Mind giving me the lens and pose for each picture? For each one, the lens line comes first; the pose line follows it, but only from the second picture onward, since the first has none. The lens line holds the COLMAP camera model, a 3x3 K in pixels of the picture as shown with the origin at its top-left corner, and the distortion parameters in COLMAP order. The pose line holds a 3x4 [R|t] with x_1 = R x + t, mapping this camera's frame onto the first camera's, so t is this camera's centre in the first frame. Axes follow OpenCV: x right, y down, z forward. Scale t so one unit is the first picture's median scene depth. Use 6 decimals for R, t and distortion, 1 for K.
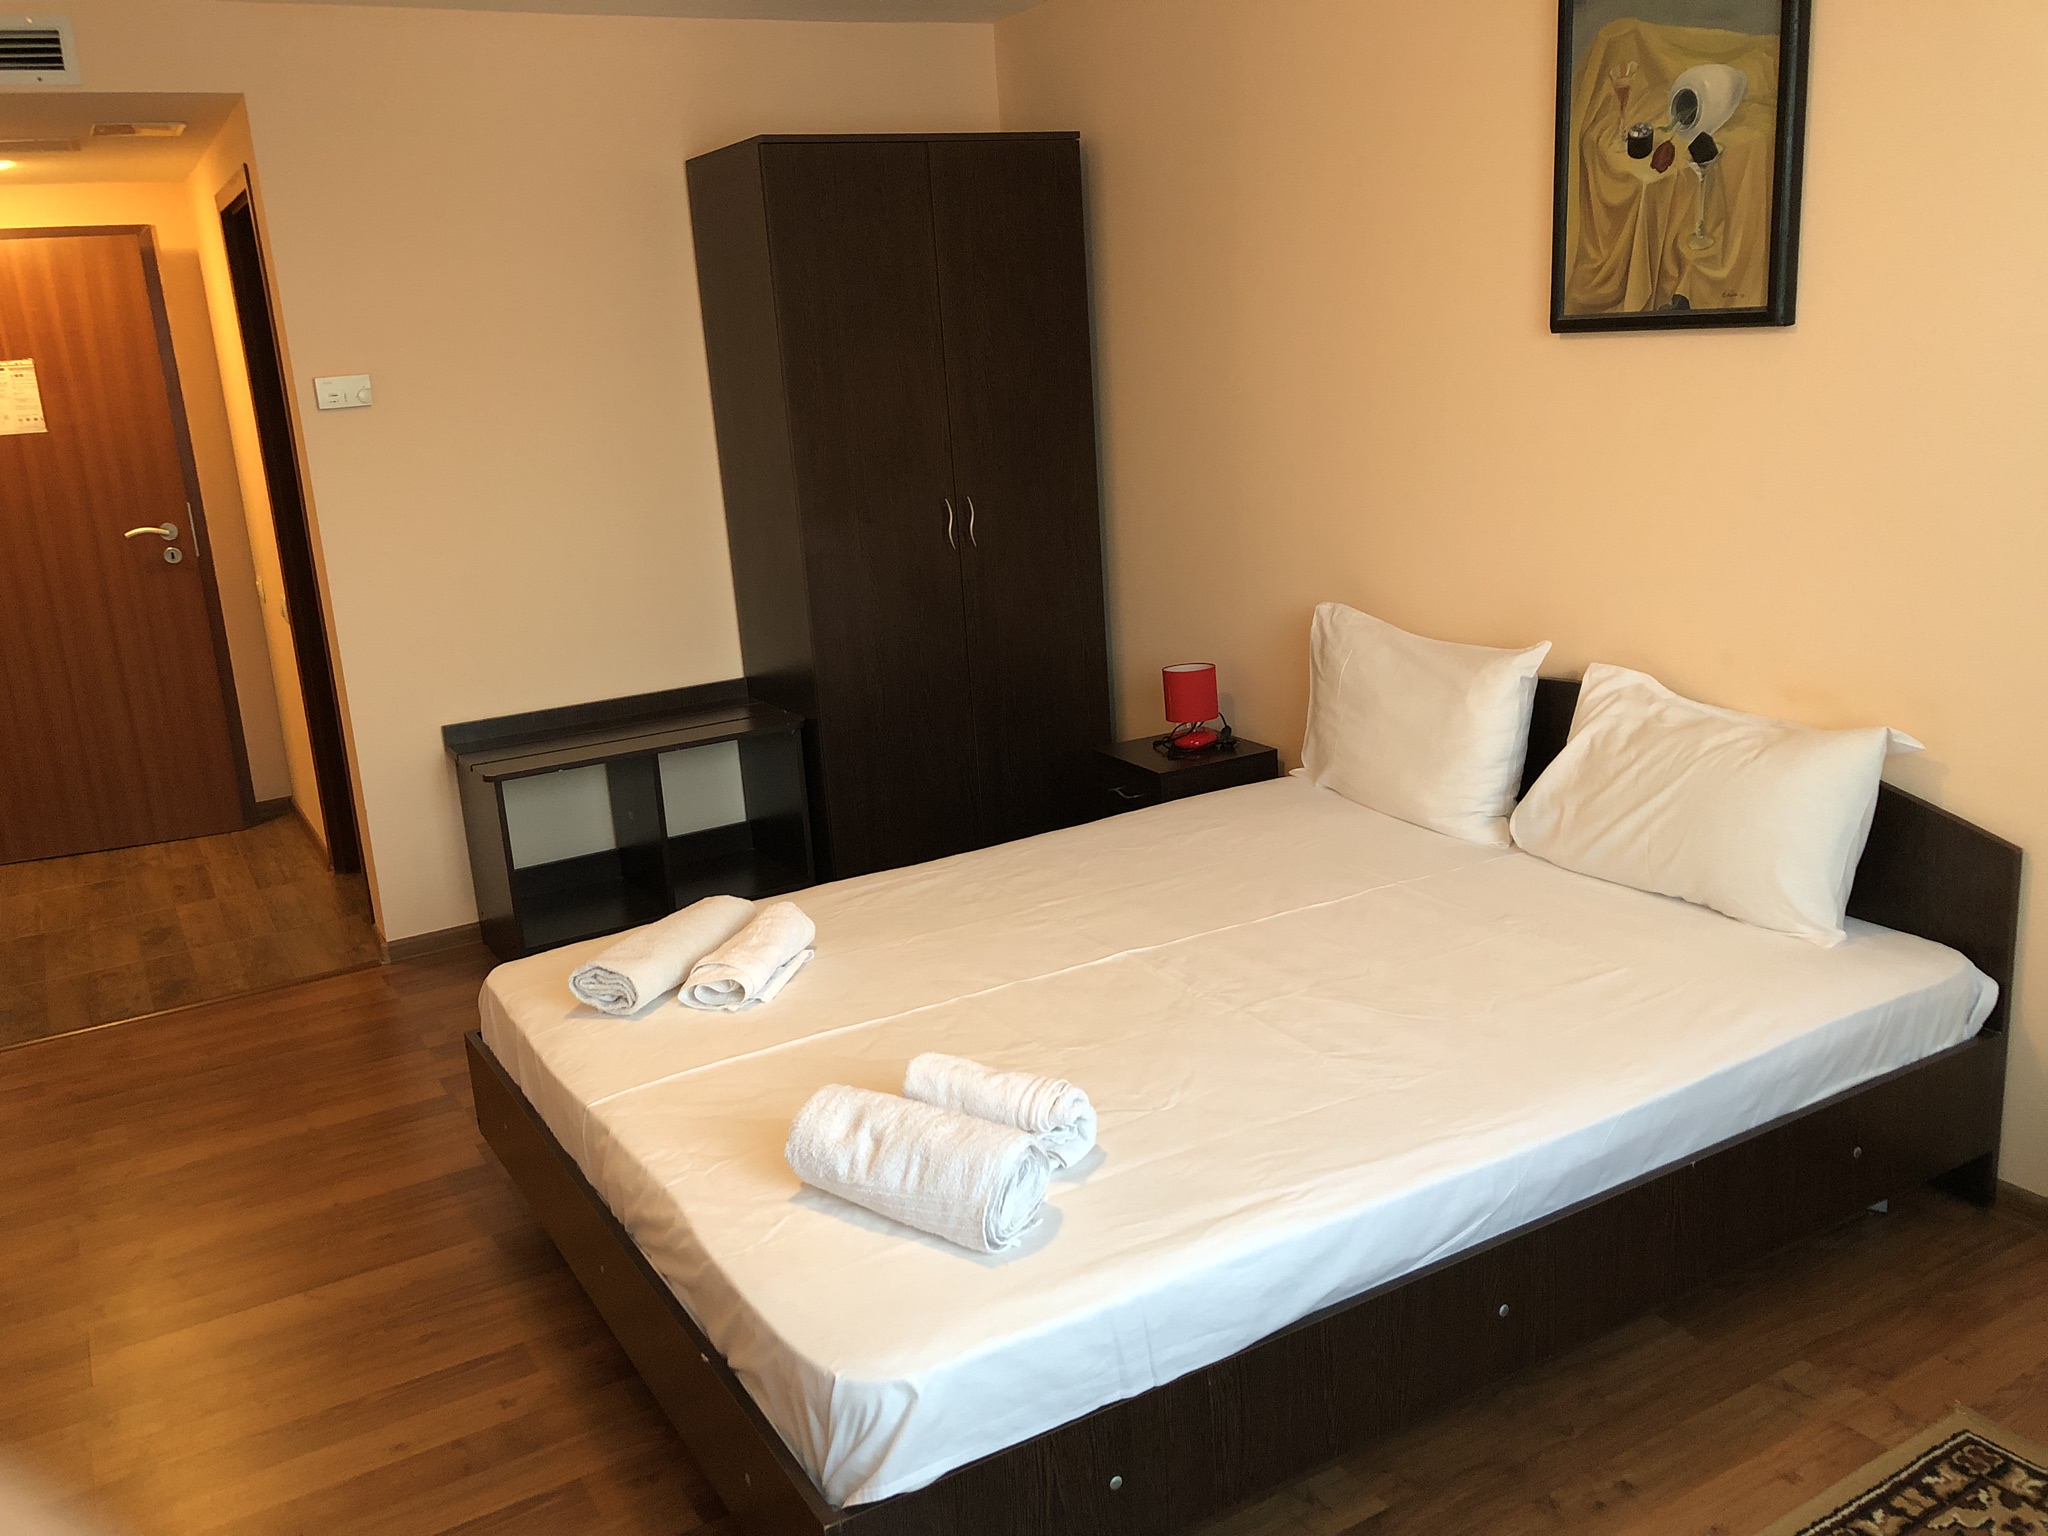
lens RADIAL K [[1722.4, 0, 1022.3], [0, 1722.4, 776.1], [0, 0, 1]] dist [0.059851, -0.051682]
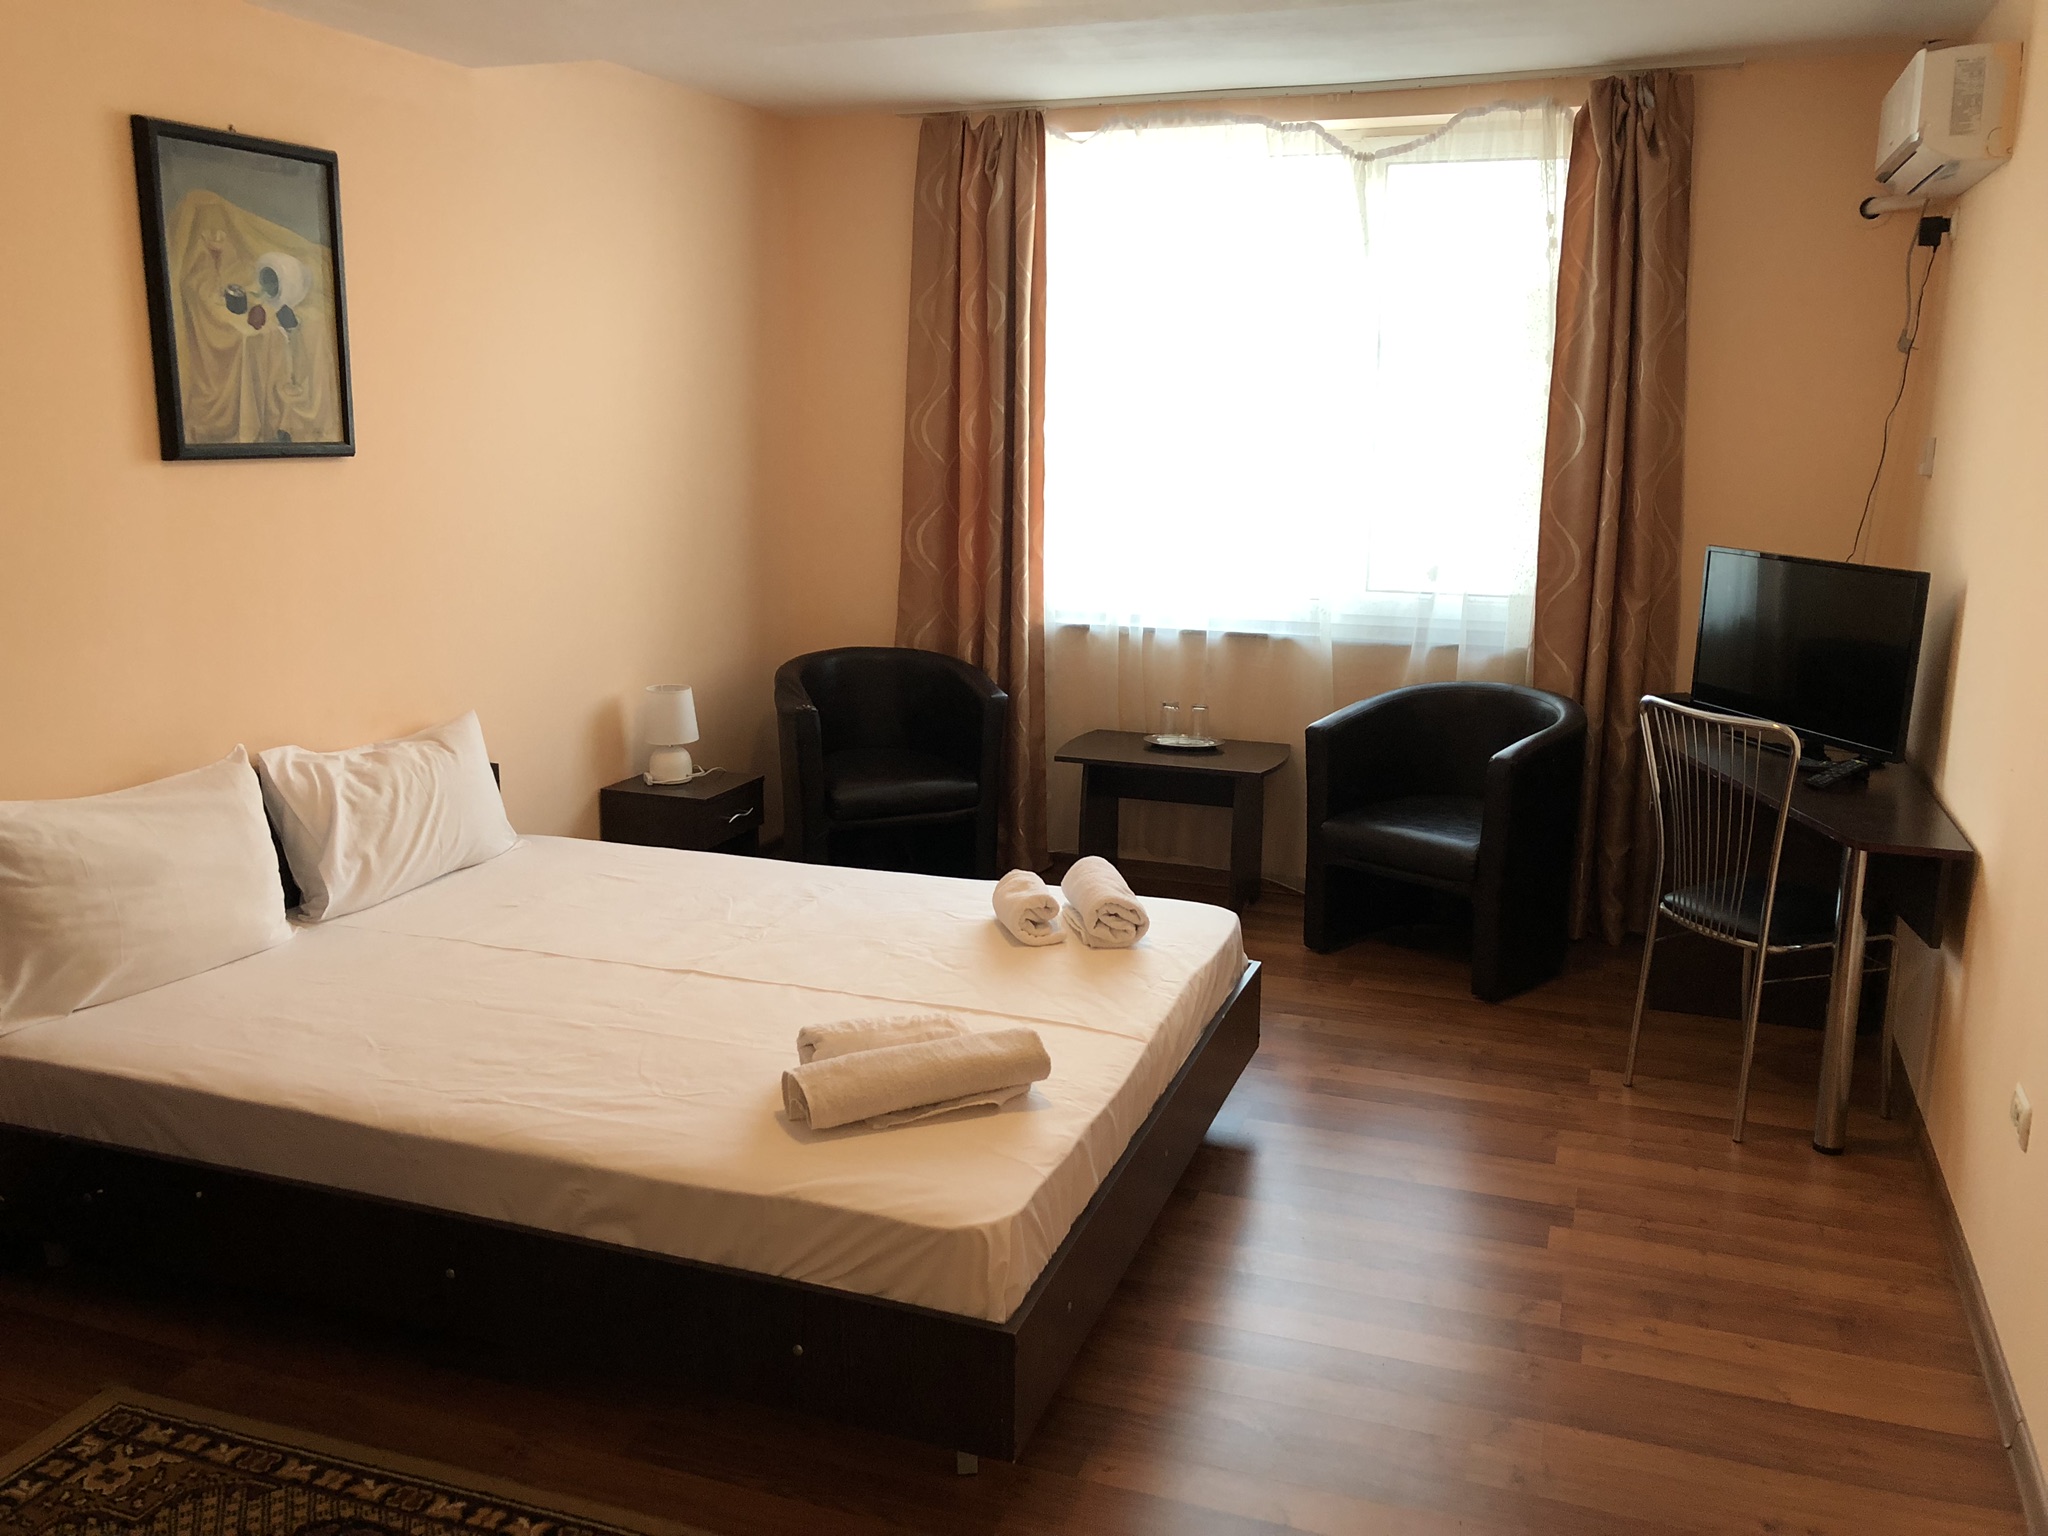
lens RADIAL K [[1722.4, 0, 1022.3], [0, 1722.4, 776.1], [0, 0, 1]] dist [0.059851, -0.051682]
pose [[-0.652028, -0.100343, 0.751526, -0.911692], [0.224138, 0.921393, 0.317486, -0.324793], [-0.724308, 0.375455, -0.578283, 1.425412]]
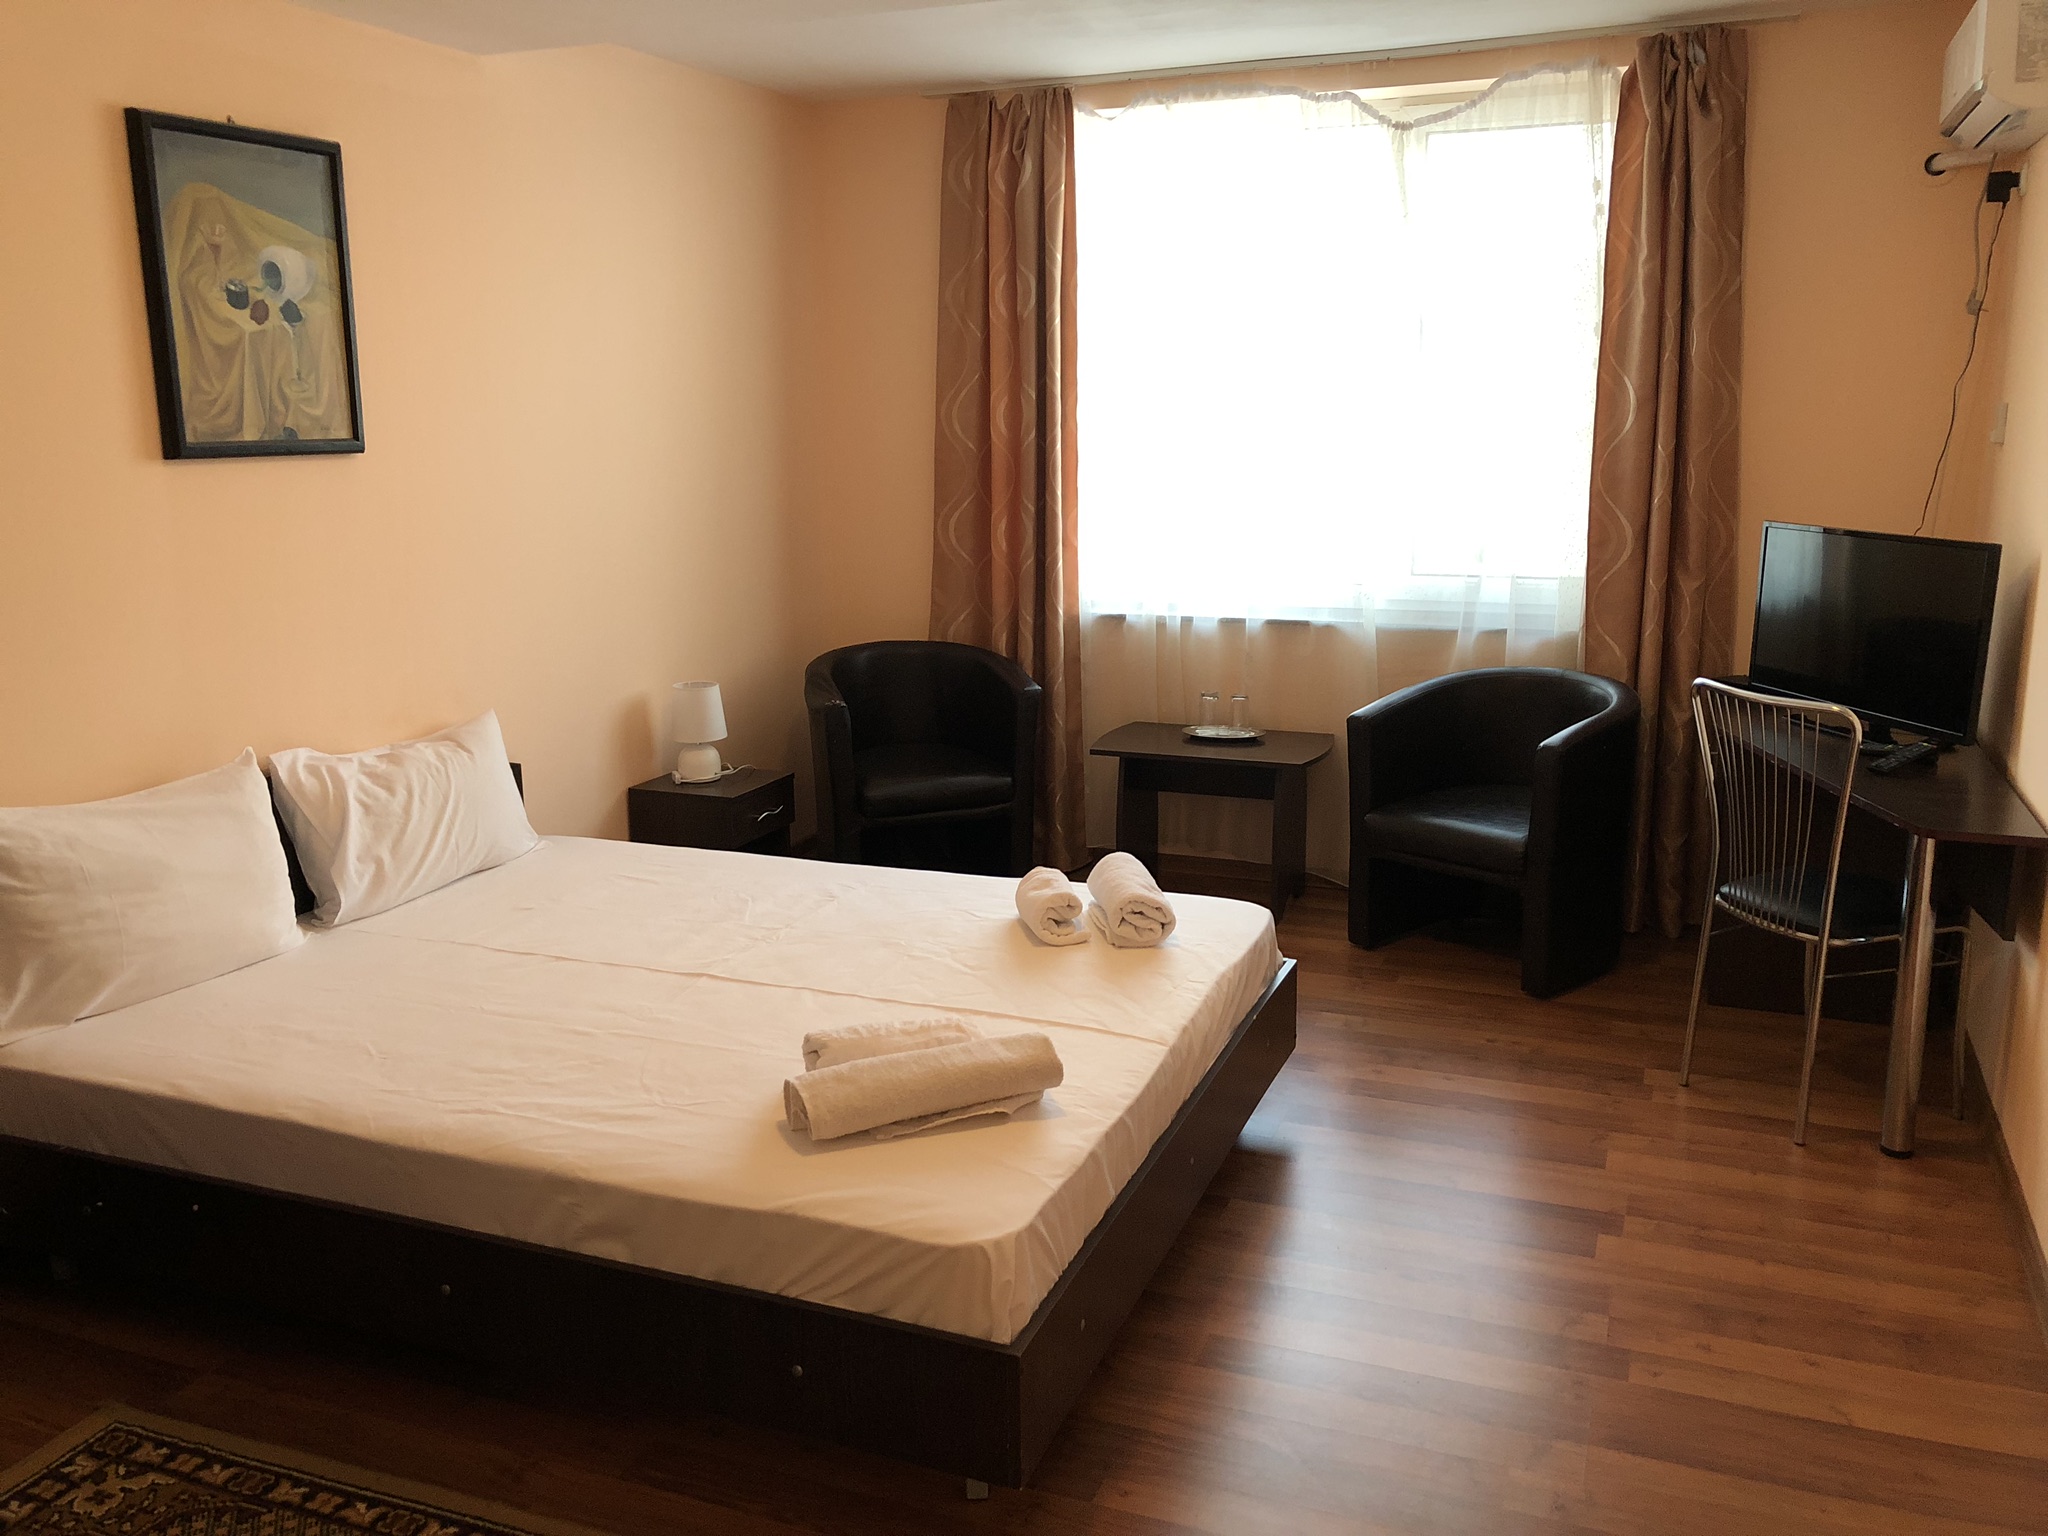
lens RADIAL K [[1722.4, 0, 1022.3], [0, 1722.4, 776.1], [0, 0, 1]] dist [0.059851, -0.051682]
pose [[-0.624789, -0.095713, 0.774905, -0.901507], [0.246484, 0.917530, 0.312064, -0.305965], [-0.740867, 0.385976, -0.549671, 1.381715]]
